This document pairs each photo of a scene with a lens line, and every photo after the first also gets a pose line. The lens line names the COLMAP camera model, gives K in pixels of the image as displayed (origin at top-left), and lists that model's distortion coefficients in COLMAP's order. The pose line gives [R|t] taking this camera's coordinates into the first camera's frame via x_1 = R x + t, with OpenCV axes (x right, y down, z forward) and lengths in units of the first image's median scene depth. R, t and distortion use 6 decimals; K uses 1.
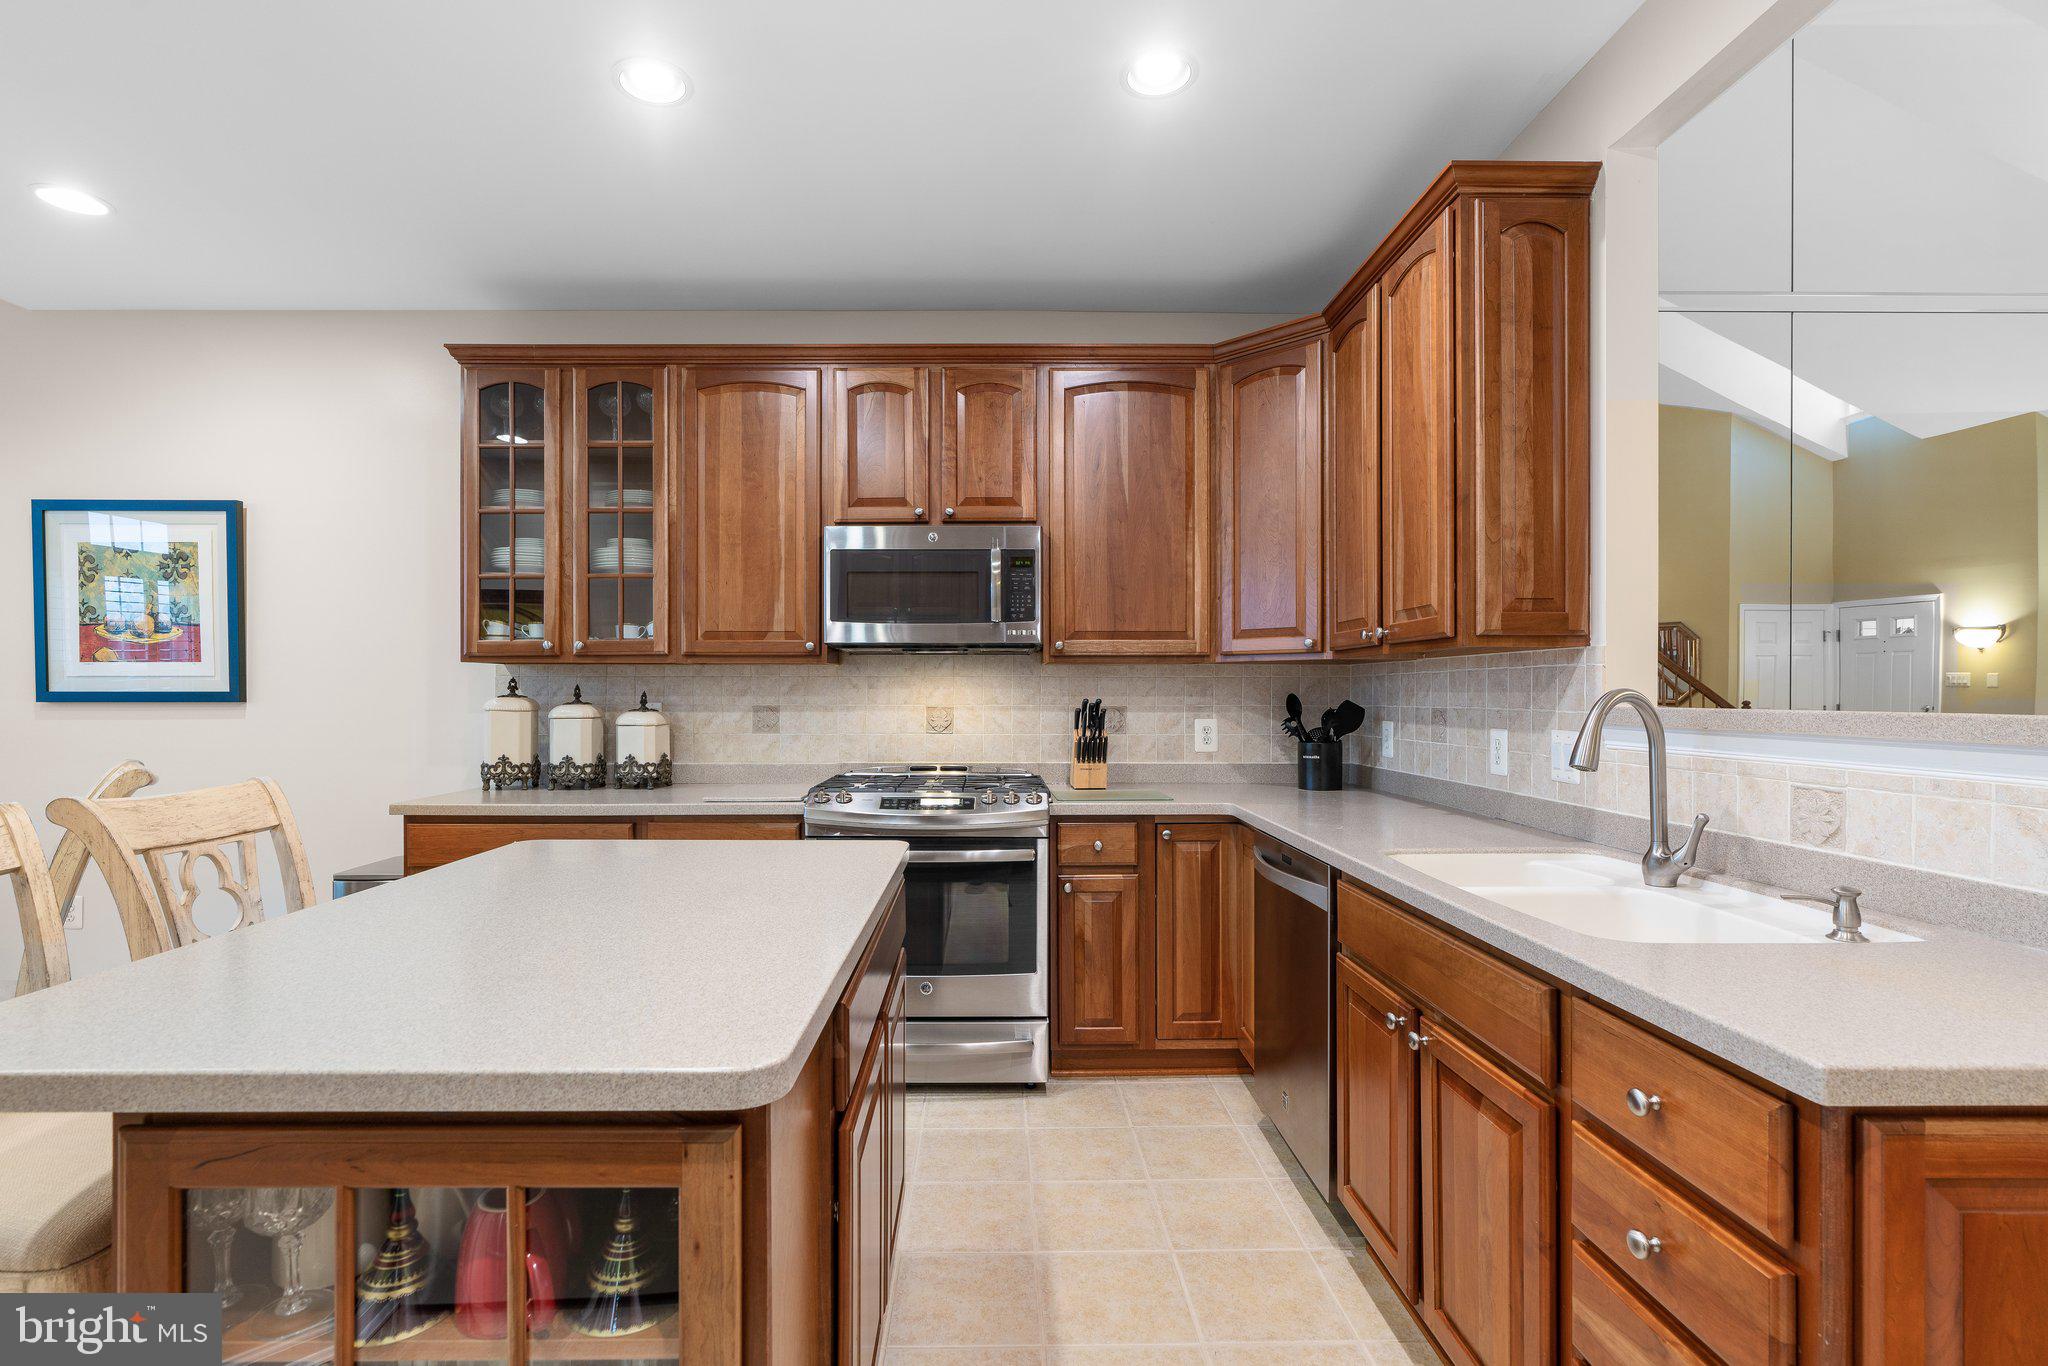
lens RADIAL K [[945.6, 0, 993.4], [0, 945.6, 684.8], [0, 0, 1]] dist [-0.001975, 0.000170]
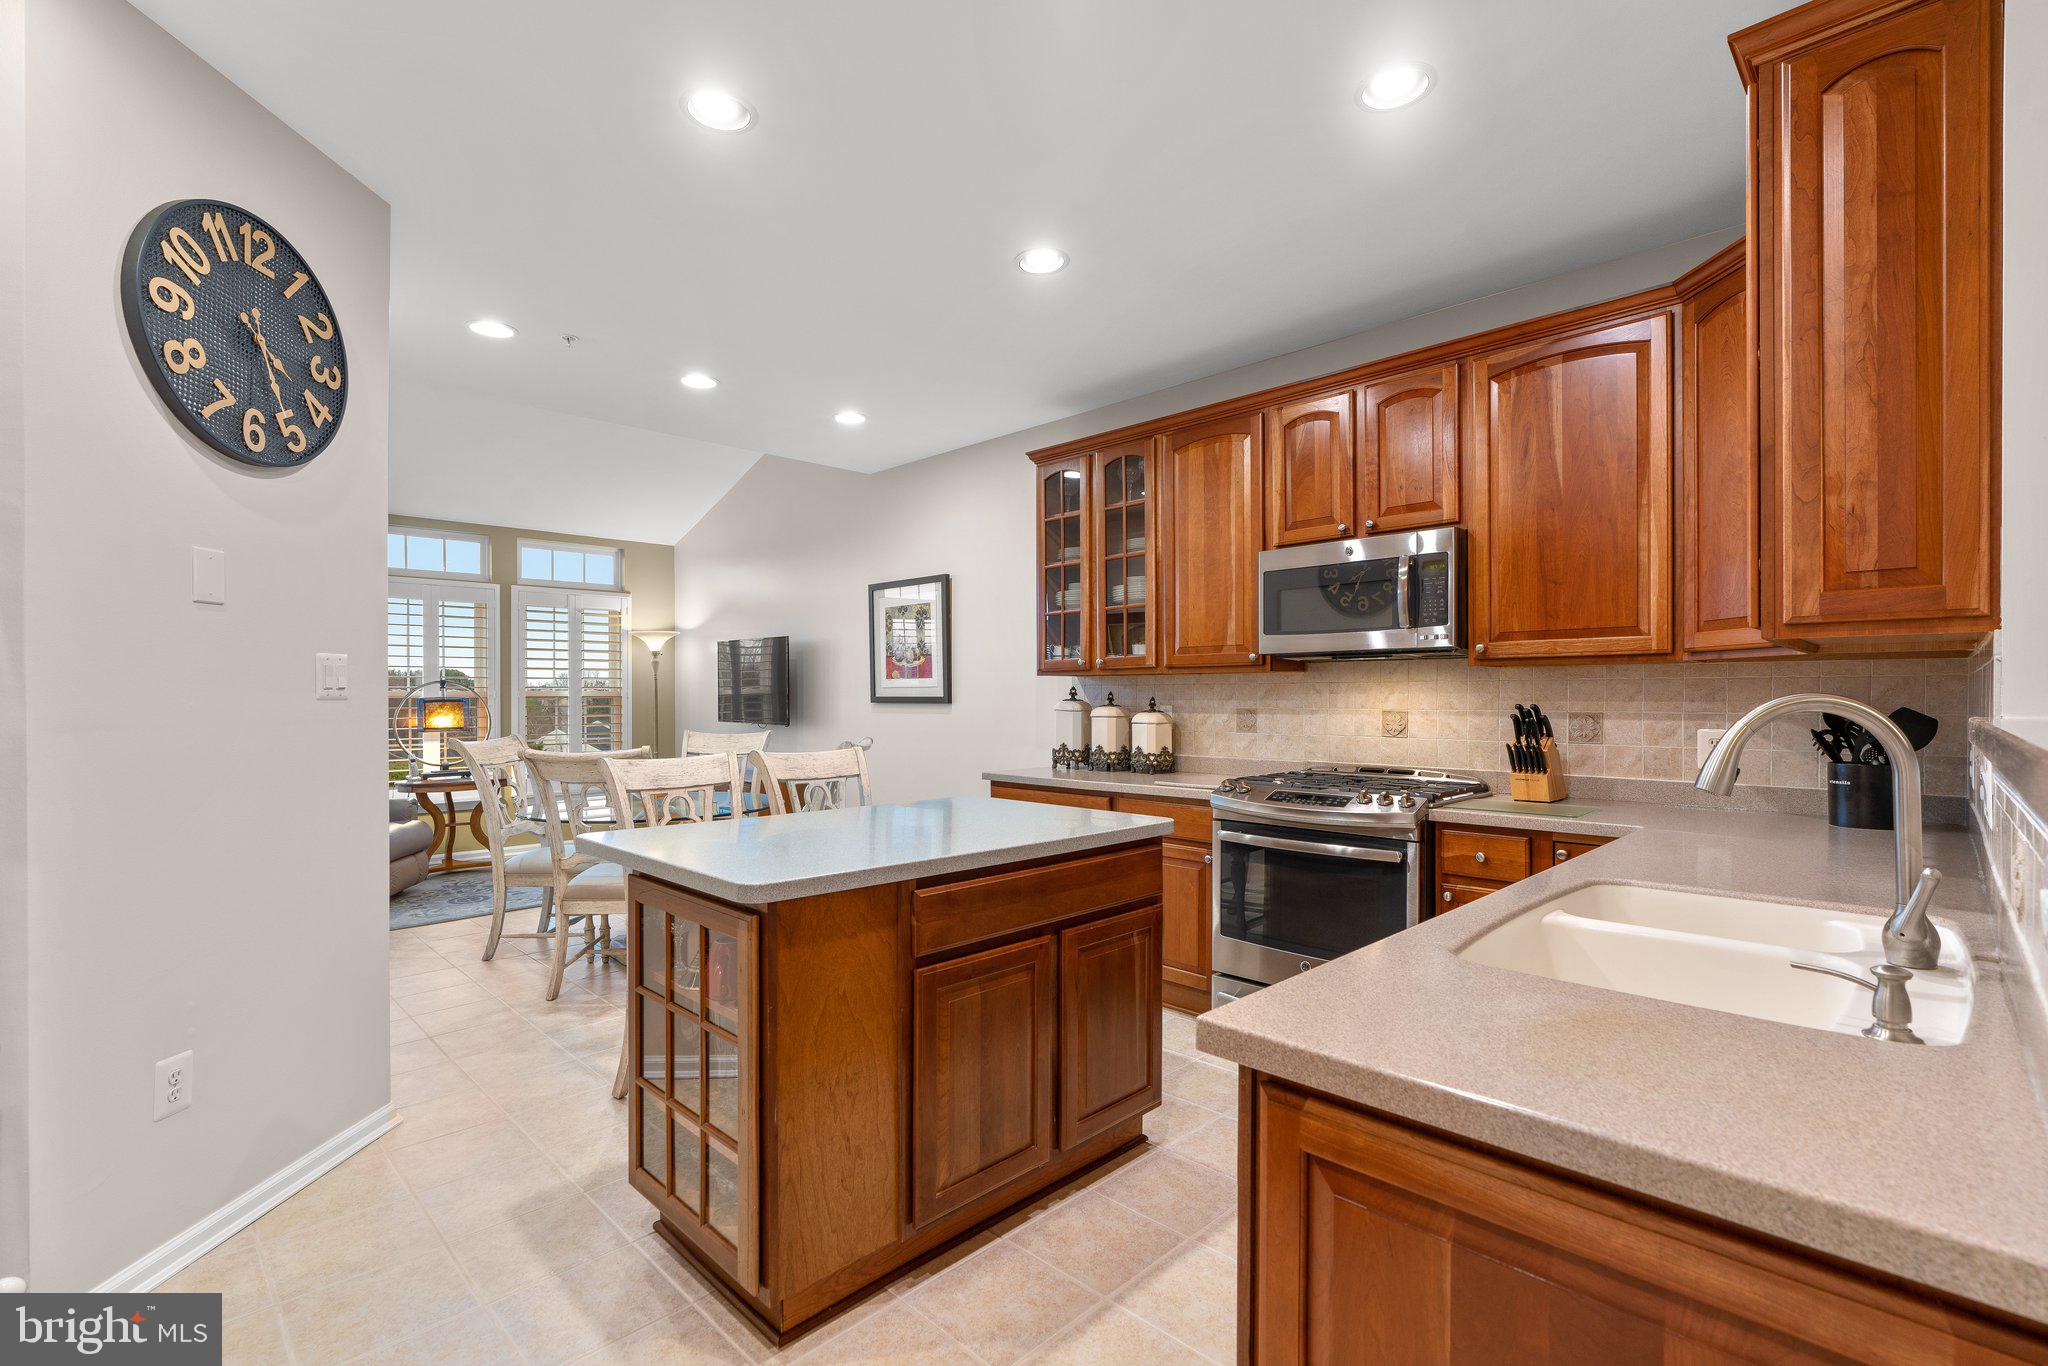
lens RADIAL K [[927.4, 0, 1024.3], [0, 927.4, 695.0], [0, 0, 1]] dist [-0.000029, 0.000342]
pose [[0.705634, -0.001862, -0.708574, 0.400587], [0.005951, 0.999977, 0.003298, 0.000062], [0.708551, -0.006544, 0.705629, 0.009797]]
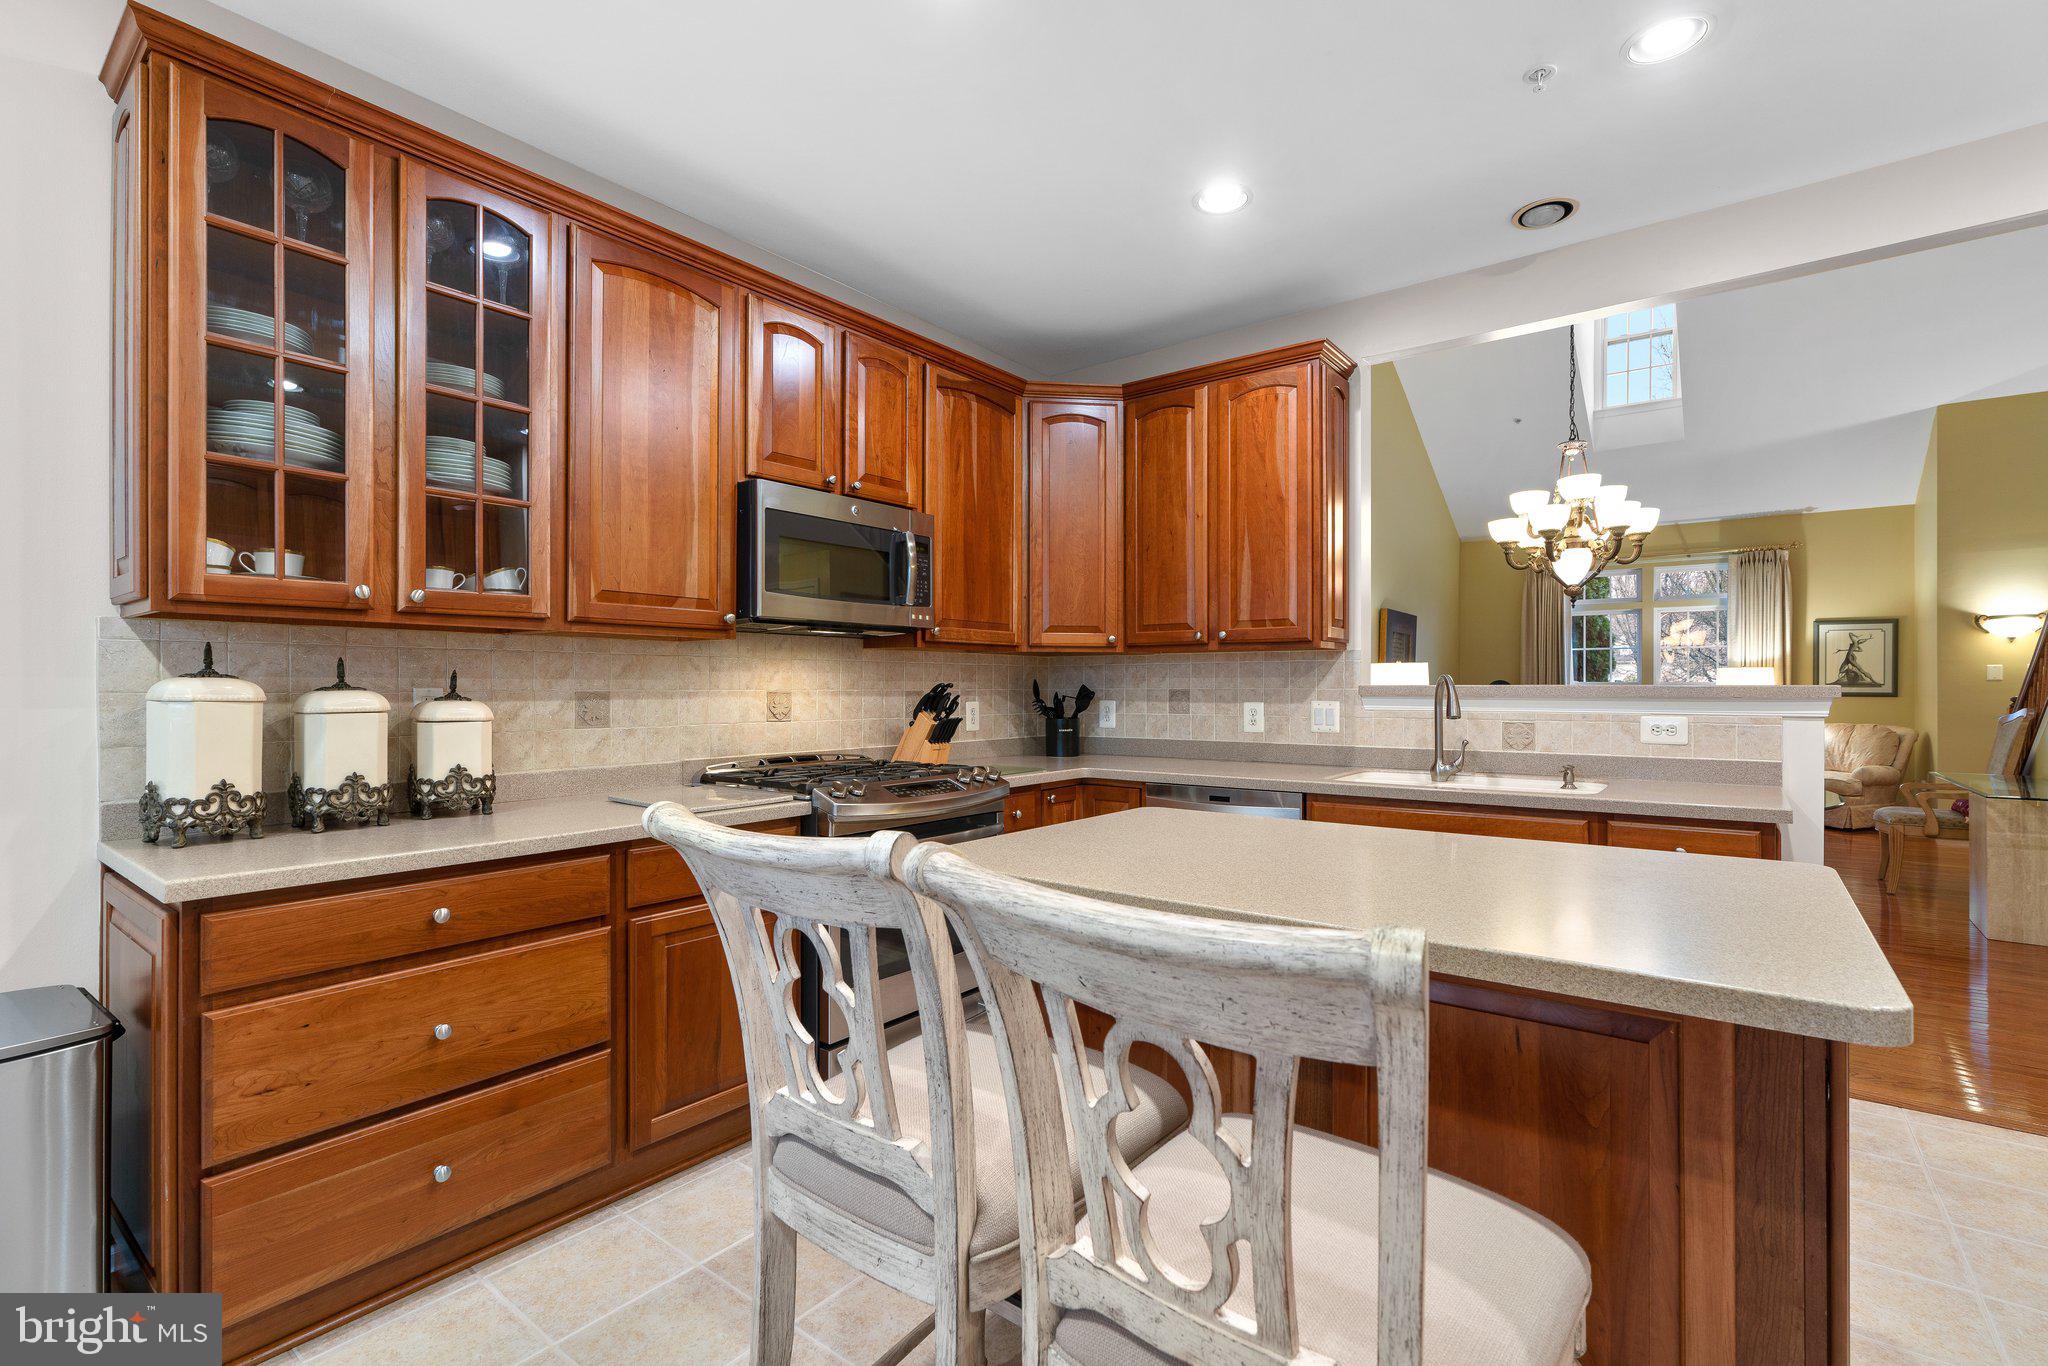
lens RADIAL K [[947.7, 0, 1024.0], [0, 947.7, 683.0], [0, 0, 1]] dist [0.000056, 0.000024]
pose [[0.605799, 0.002754, 0.795613, -0.688727], [-0.006892, 0.999975, 0.001787, 0.012220], [-0.795588, -0.006566, 0.605803, 0.284310]]
